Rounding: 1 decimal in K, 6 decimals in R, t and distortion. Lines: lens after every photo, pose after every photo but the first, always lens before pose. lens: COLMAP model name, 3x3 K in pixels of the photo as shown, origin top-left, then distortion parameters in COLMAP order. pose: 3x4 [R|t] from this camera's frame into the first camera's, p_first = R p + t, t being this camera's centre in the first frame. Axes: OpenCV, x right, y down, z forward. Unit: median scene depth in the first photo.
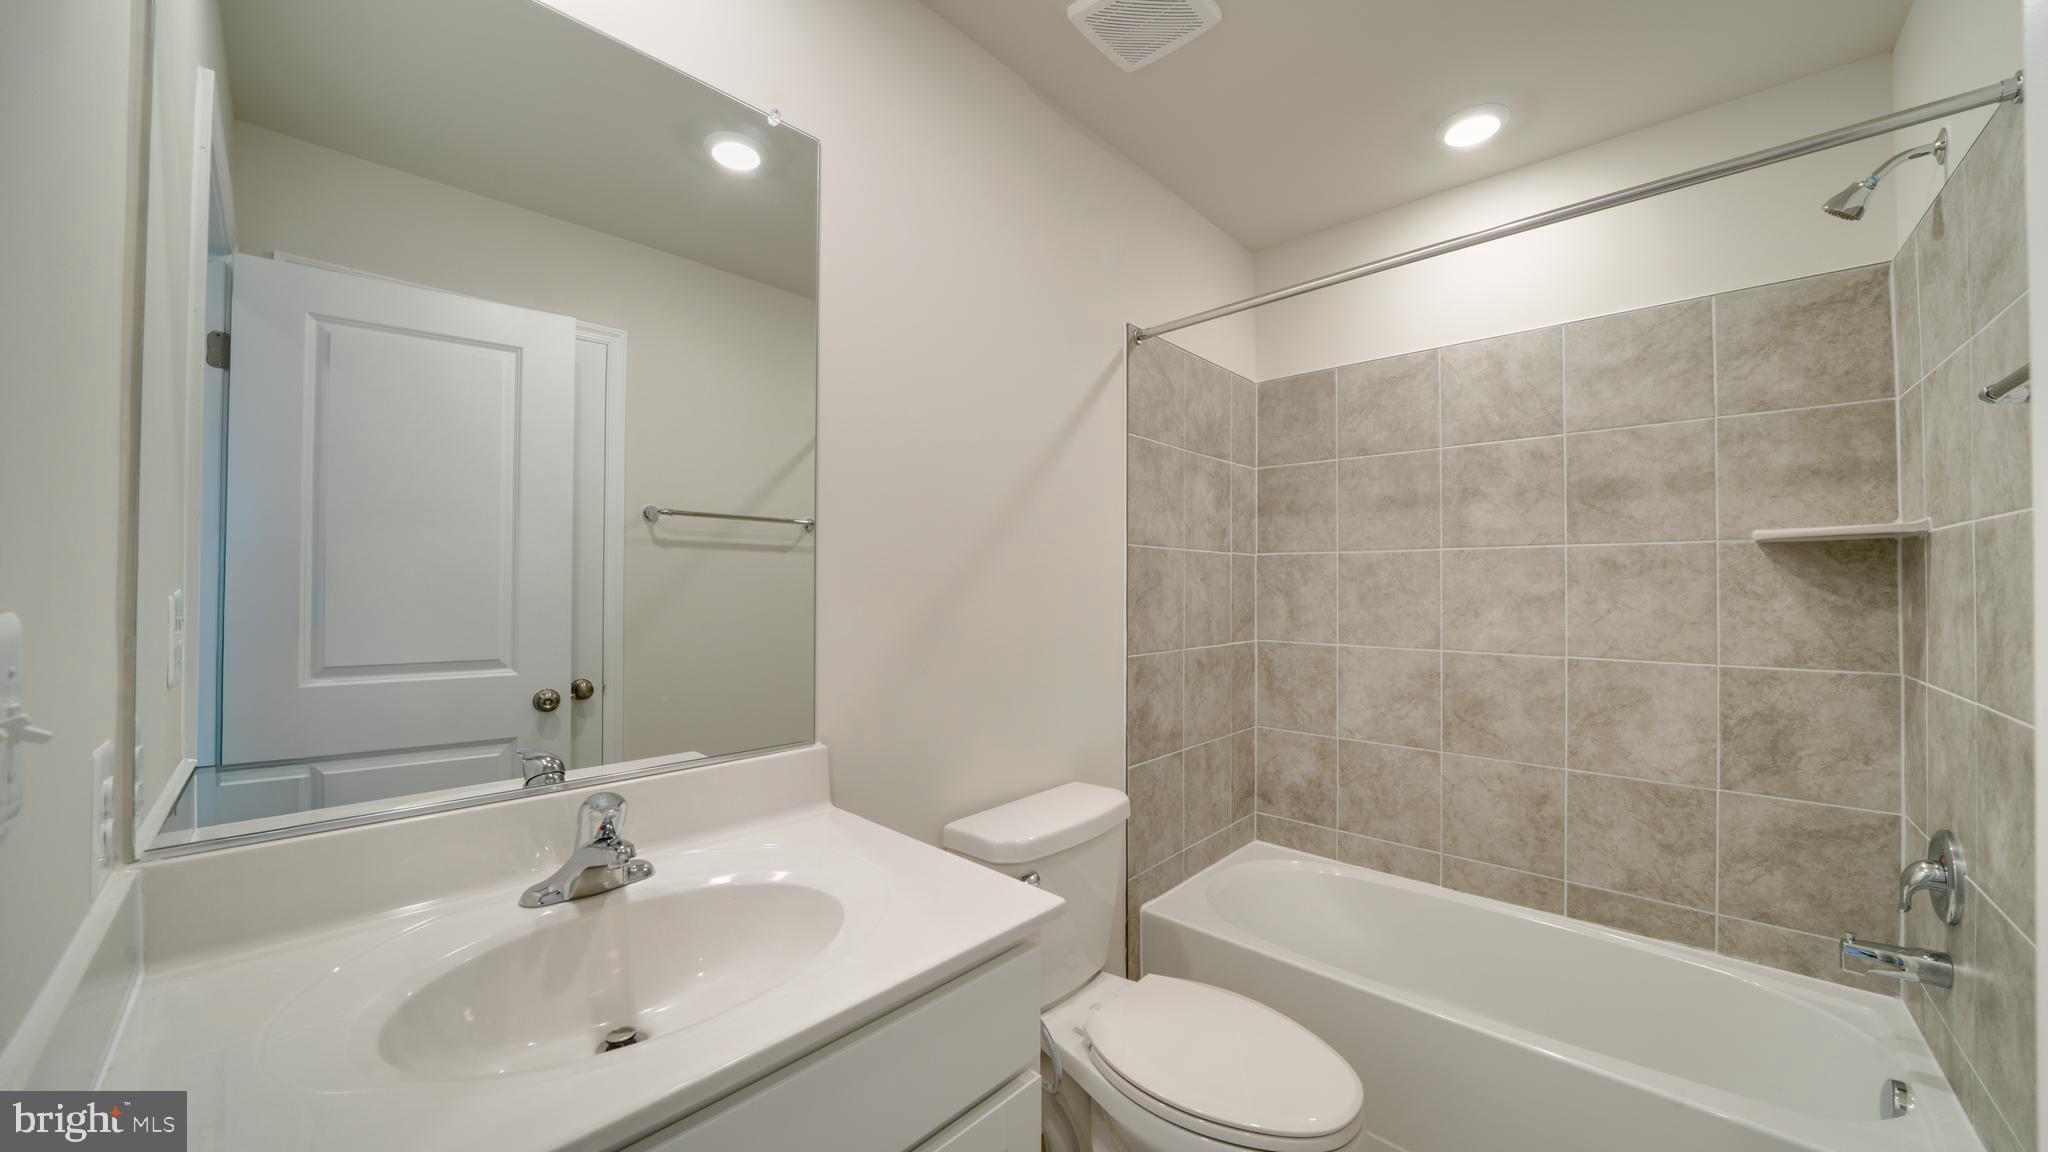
lens RADIAL K [[711.8, 0, 1027.3], [0, 711.8, 583.6], [0, 0, 1]] dist [-0.020733, 0.000446]
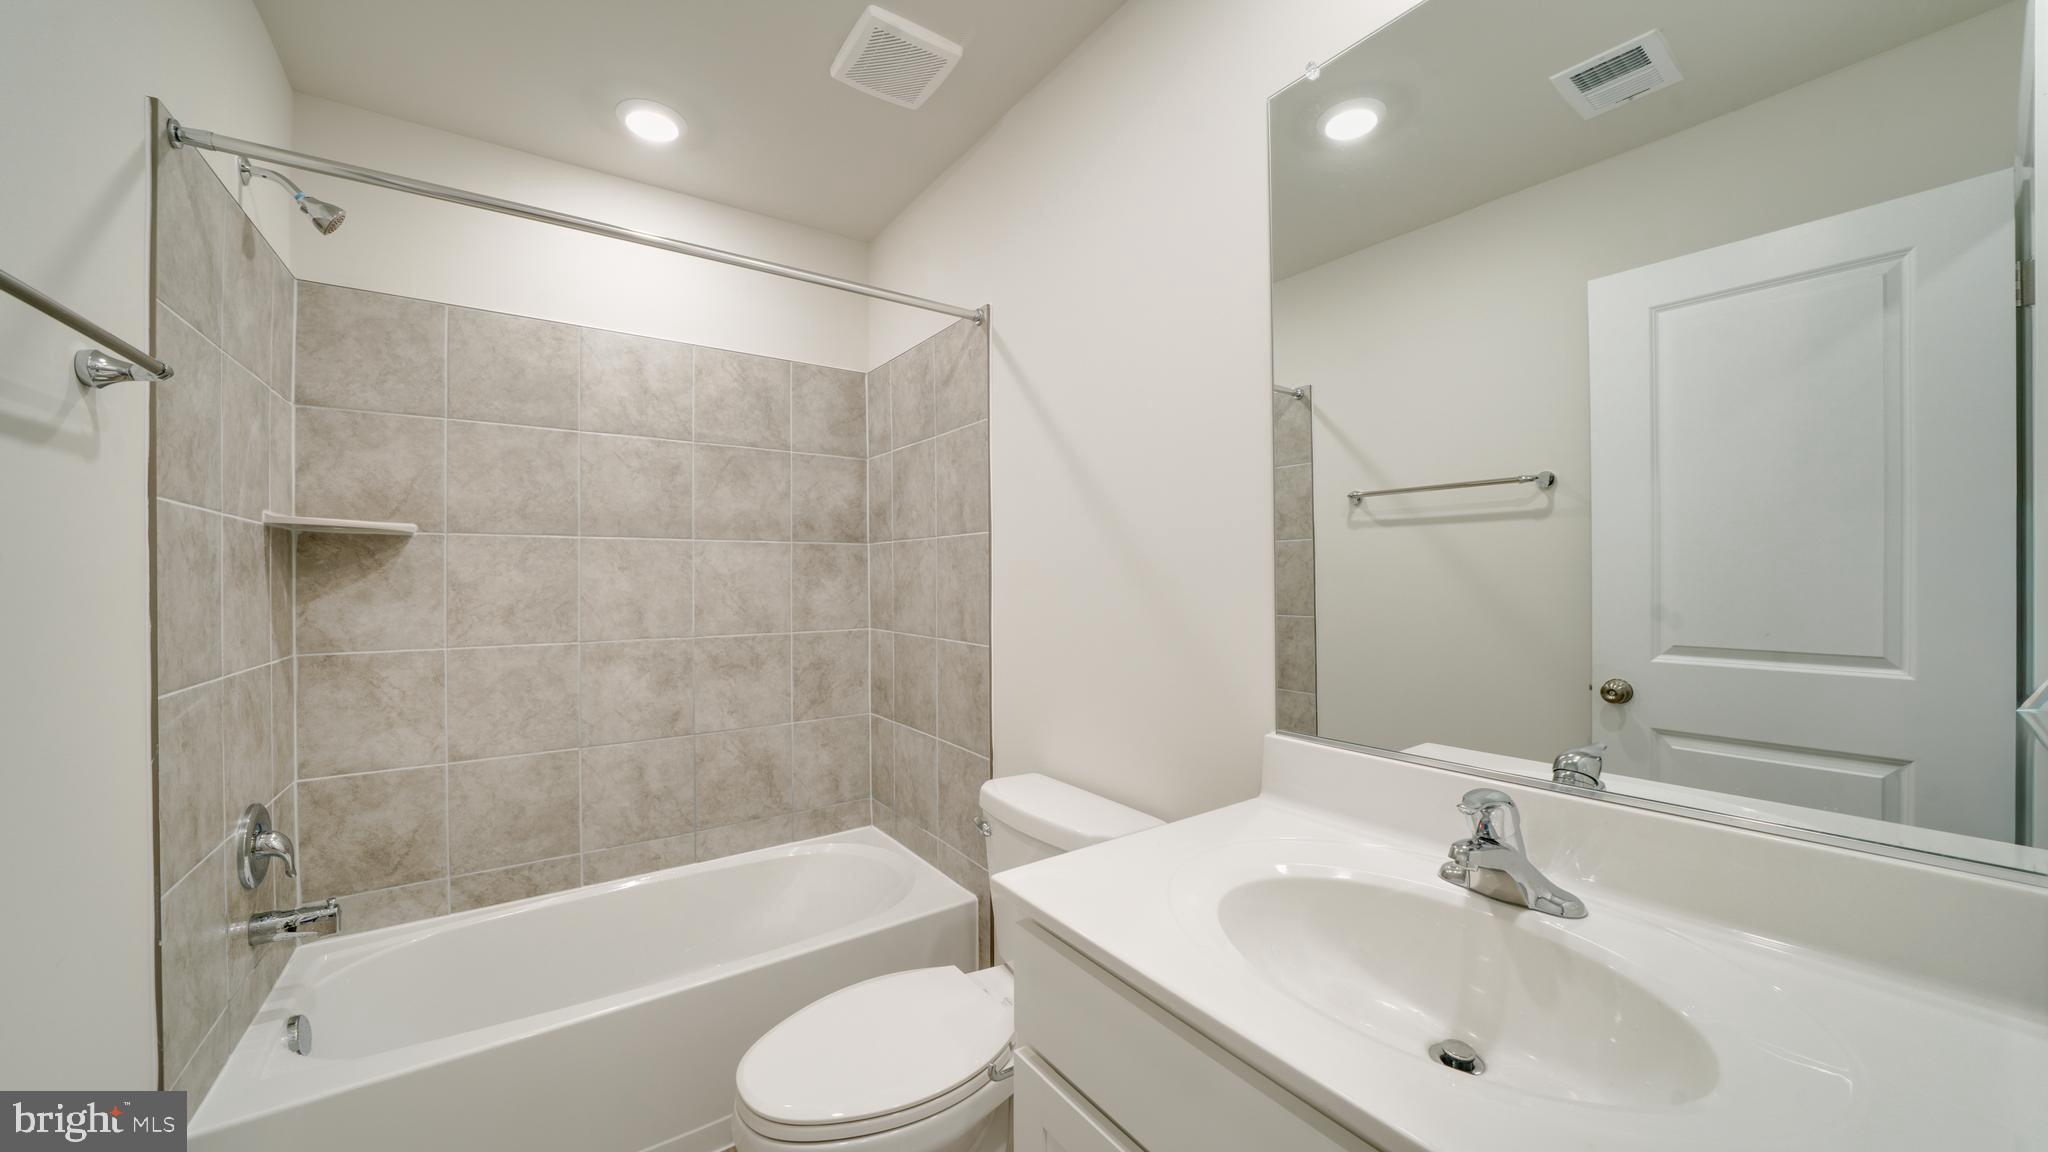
lens RADIAL K [[711.8, 0, 1020.2], [0, 711.8, 588.3], [0, 0, 1]] dist [-0.020733, 0.000446]
pose [[0.215373, -0.020980, 0.976306, -0.258173], [0.000443, 0.999771, 0.021386, 0.000324], [-0.976532, -0.004174, 0.215333, 0.242200]]
